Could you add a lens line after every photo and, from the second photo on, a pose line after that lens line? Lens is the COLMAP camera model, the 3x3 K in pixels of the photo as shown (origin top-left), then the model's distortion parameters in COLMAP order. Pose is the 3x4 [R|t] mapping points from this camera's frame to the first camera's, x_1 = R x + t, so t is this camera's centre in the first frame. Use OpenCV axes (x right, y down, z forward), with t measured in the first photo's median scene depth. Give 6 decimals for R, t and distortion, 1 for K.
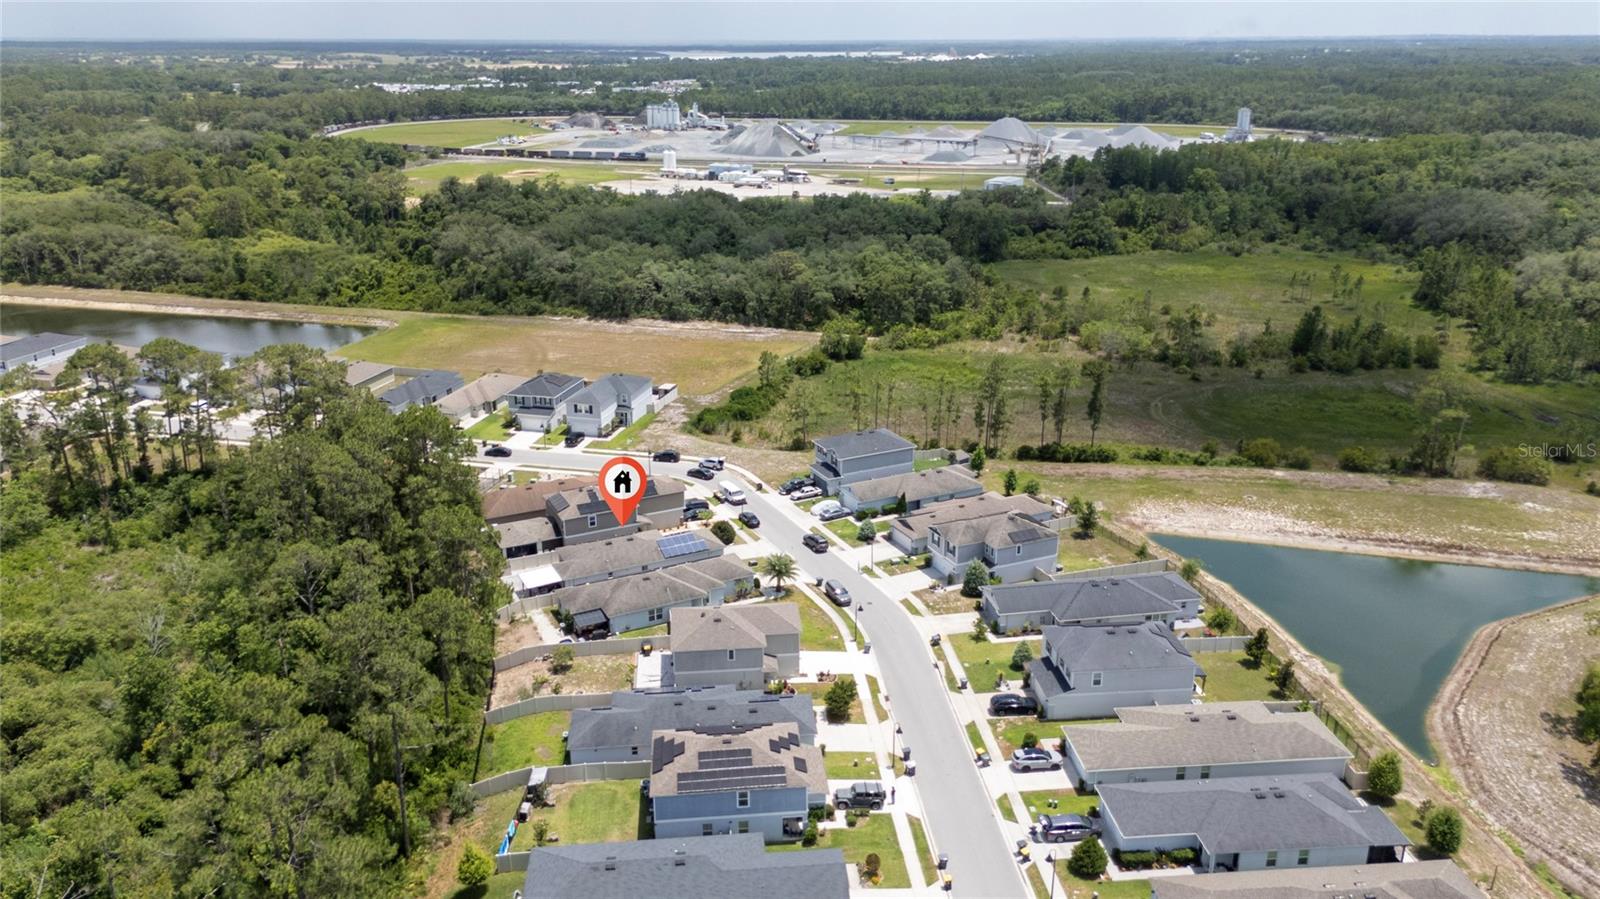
lens RADIAL K [[1177.8, 0, 803.6], [0, 1177.8, 442.0], [0, 0, 1]] dist [0.079841, -0.081954]
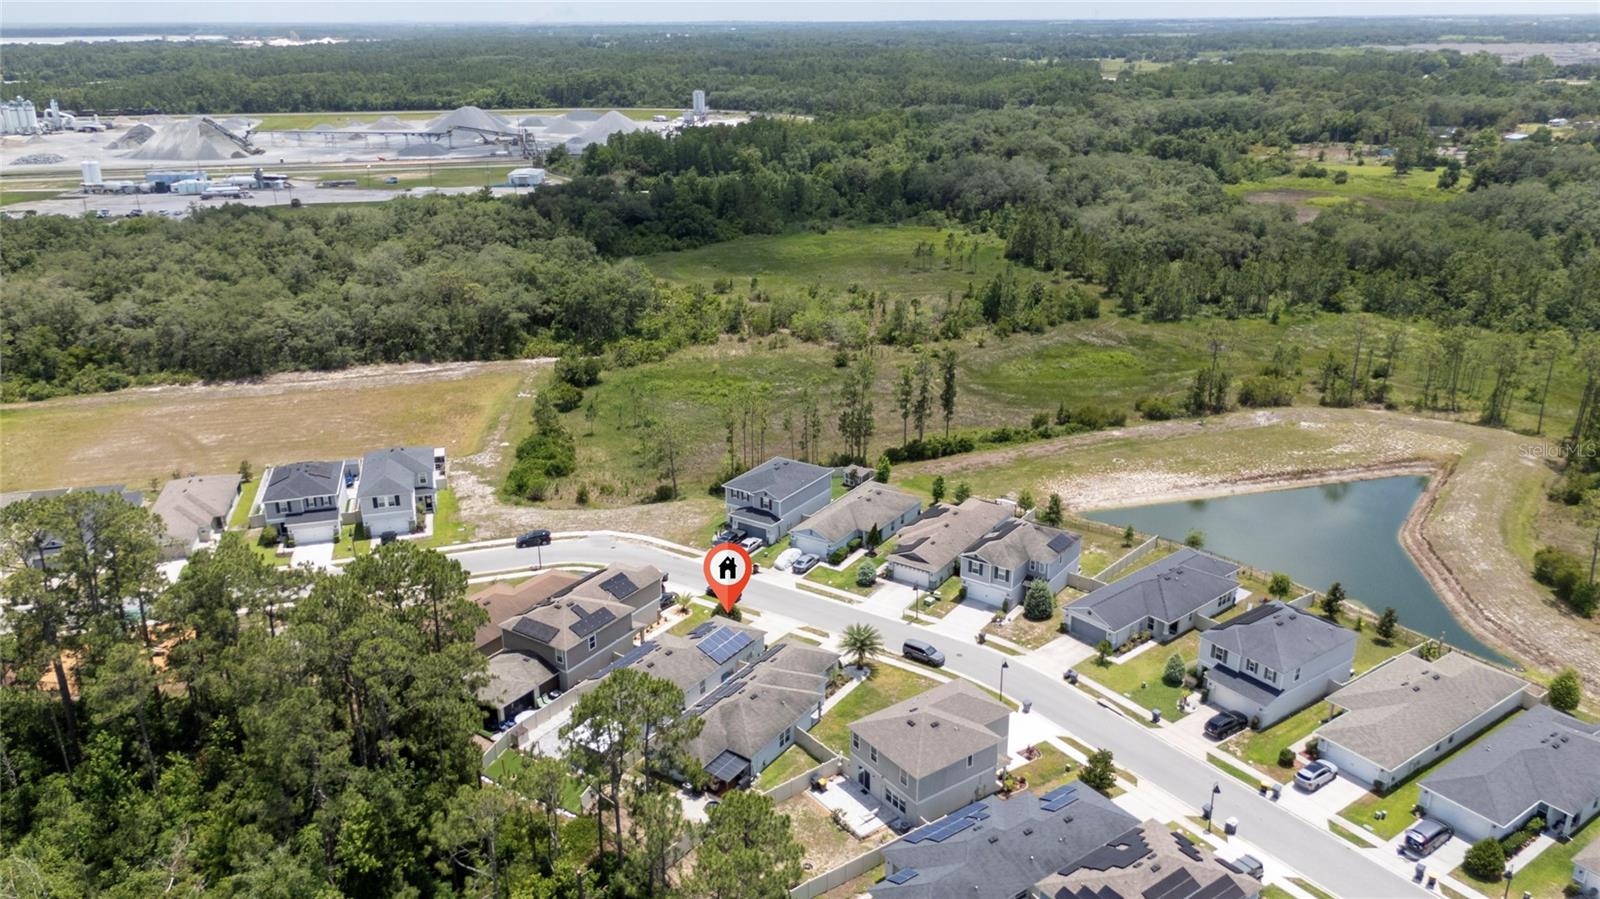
lens RADIAL K [[1177.8, 0, 803.6], [0, 1177.8, 442.0], [0, 0, 1]] dist [0.079841, -0.081954]
pose [[0.866979, -0.171231, 0.468004, -0.306997], [0.165764, 0.984729, 0.053211, -0.062251], [-0.469968, 0.031445, 0.882123, 0.185505]]
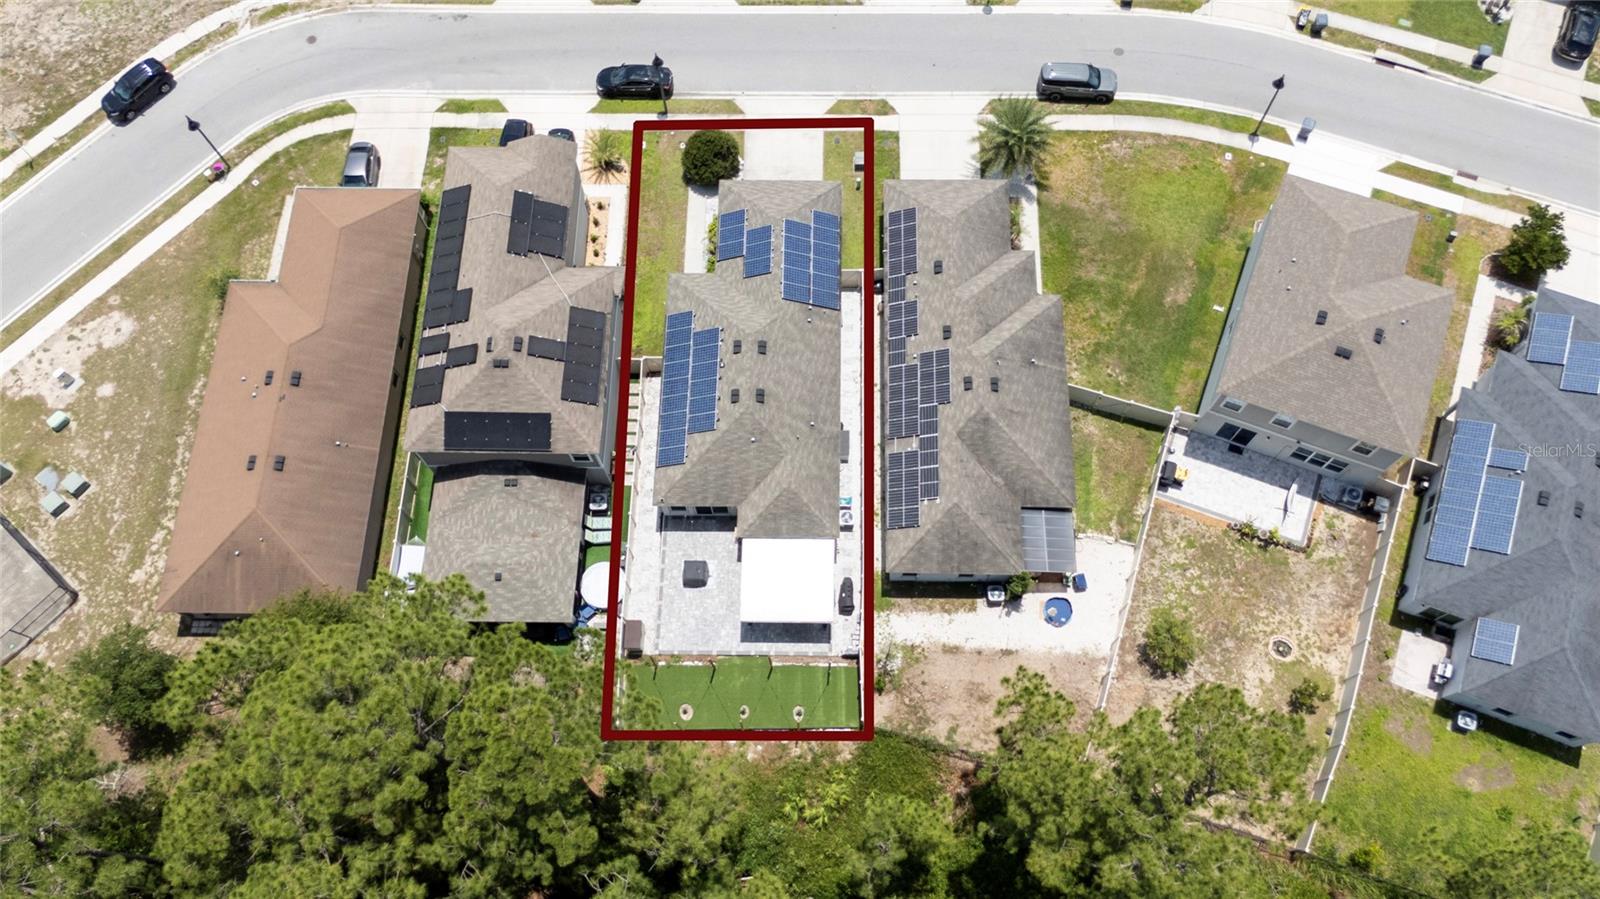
lens RADIAL K [[1177.8, 0, 803.6], [0, 1177.8, 442.0], [0, 0, 1]] dist [0.079841, -0.081954]
pose [[0.463991, -0.822453, 0.329065, -0.222989], [0.299073, 0.495102, 0.815739, -0.170298], [-0.833827, -0.280081, 0.475696, 0.578355]]
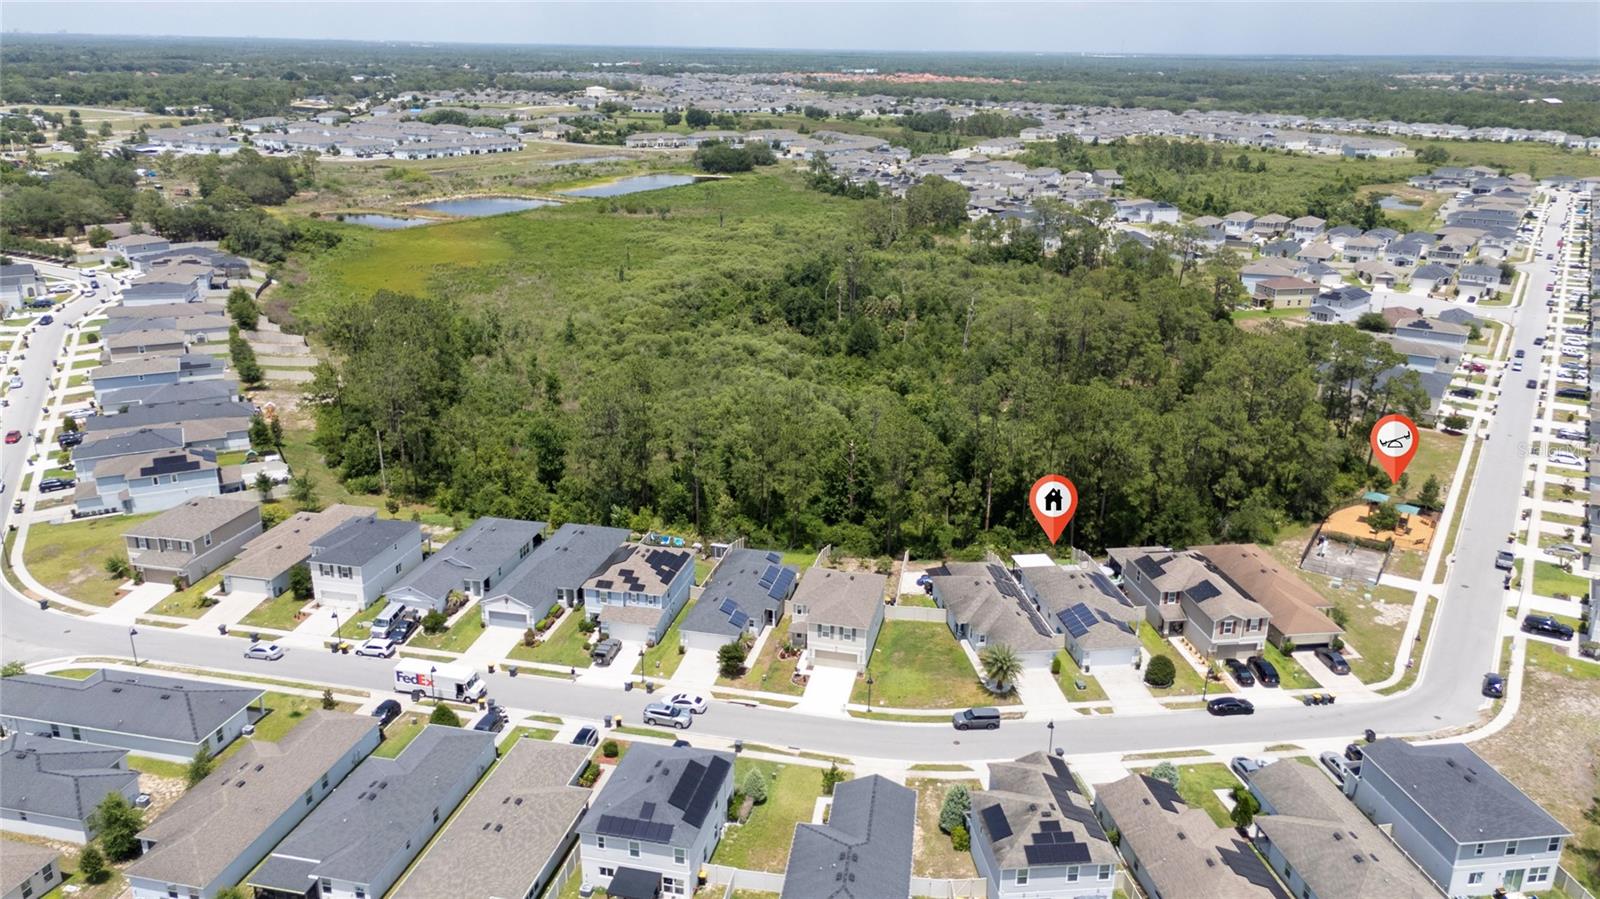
lens RADIAL K [[1177.8, 0, 803.6], [0, 1177.8, 442.0], [0, 0, 1]] dist [0.079841, -0.081954]
pose [[-0.314049, 0.299449, -0.900946, 0.537218], [-0.320822, 0.859663, 0.397559, -0.233163], [0.893558, 0.413896, -0.173906, 0.678061]]
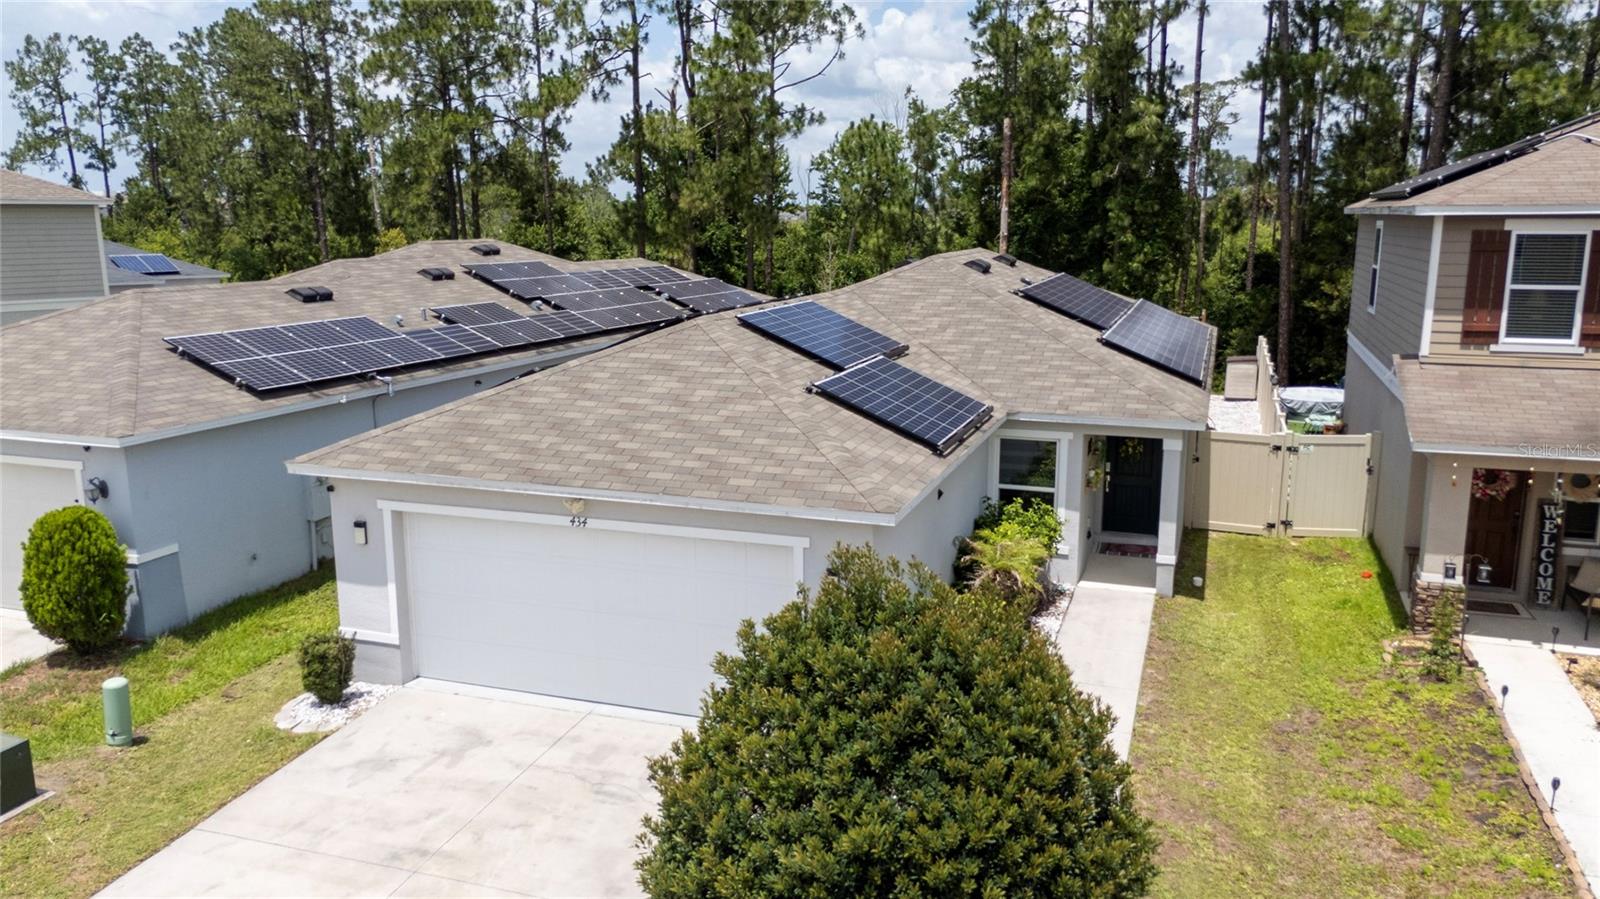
lens RADIAL K [[1177.8, 0, 803.6], [0, 1177.8, 442.0], [0, 0, 1]] dist [0.079841, -0.081954]
pose [[-0.723427, 0.133235, -0.677423, -0.025235], [-0.221301, 0.884679, 0.410328, 0.032811], [0.653972, 0.446757, -0.610516, 0.804841]]
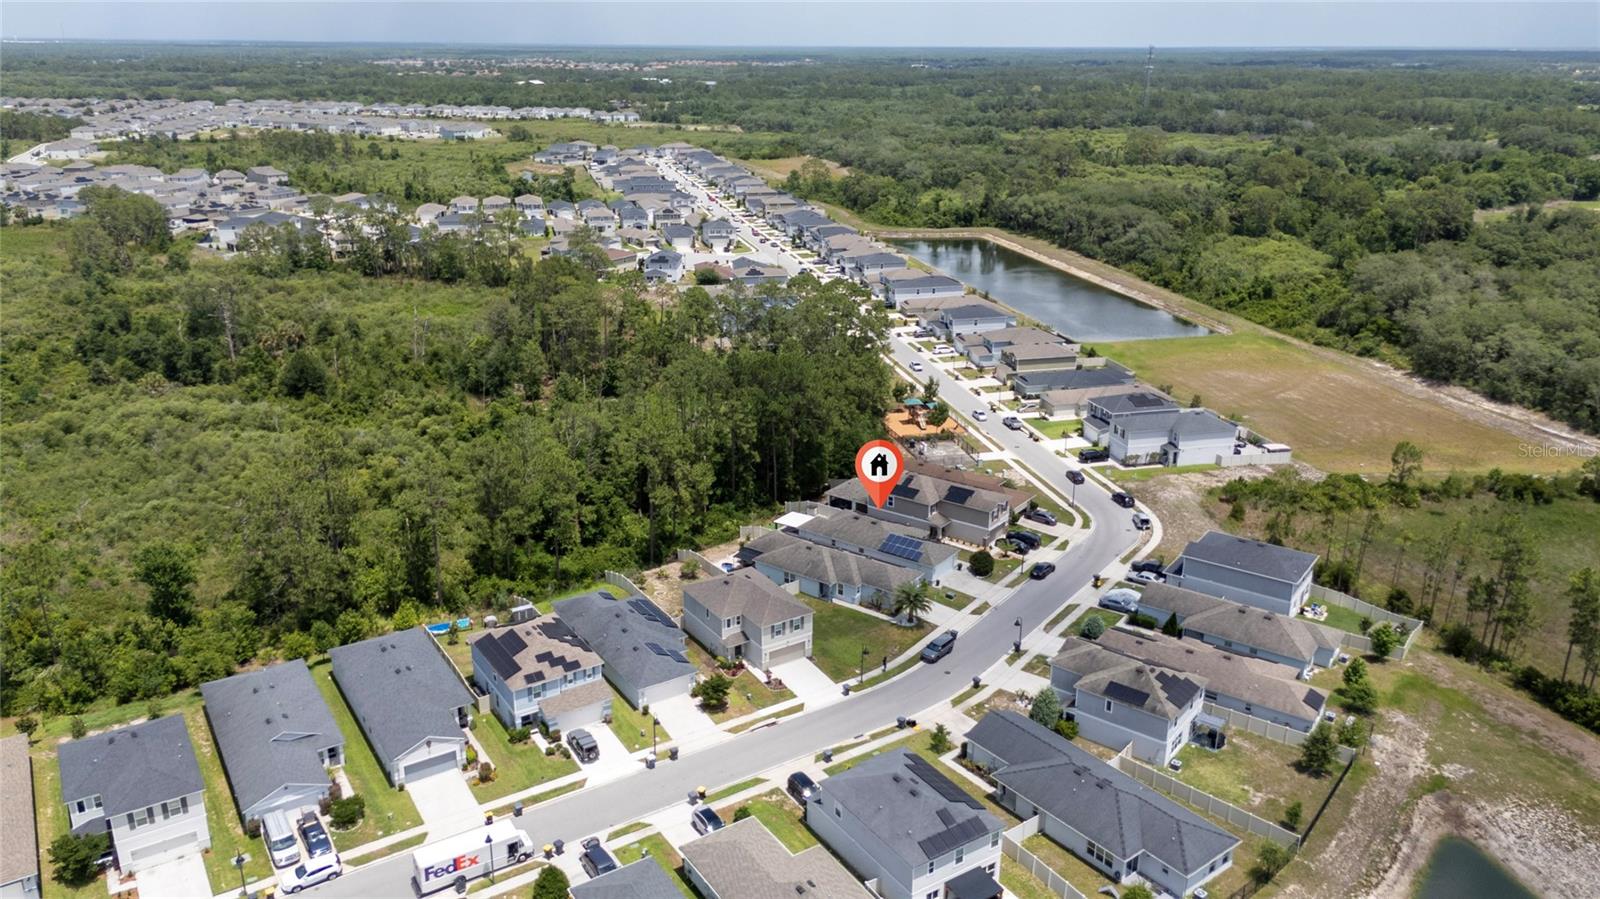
lens RADIAL K [[1177.8, 0, 803.6], [0, 1177.8, 442.0], [0, 0, 1]] dist [0.079841, -0.081954]
pose [[0.462646, 0.288062, -0.838438, 0.499606], [-0.293571, 0.942161, 0.161706, -0.099653], [0.836525, 0.171328, 0.520454, 0.289818]]
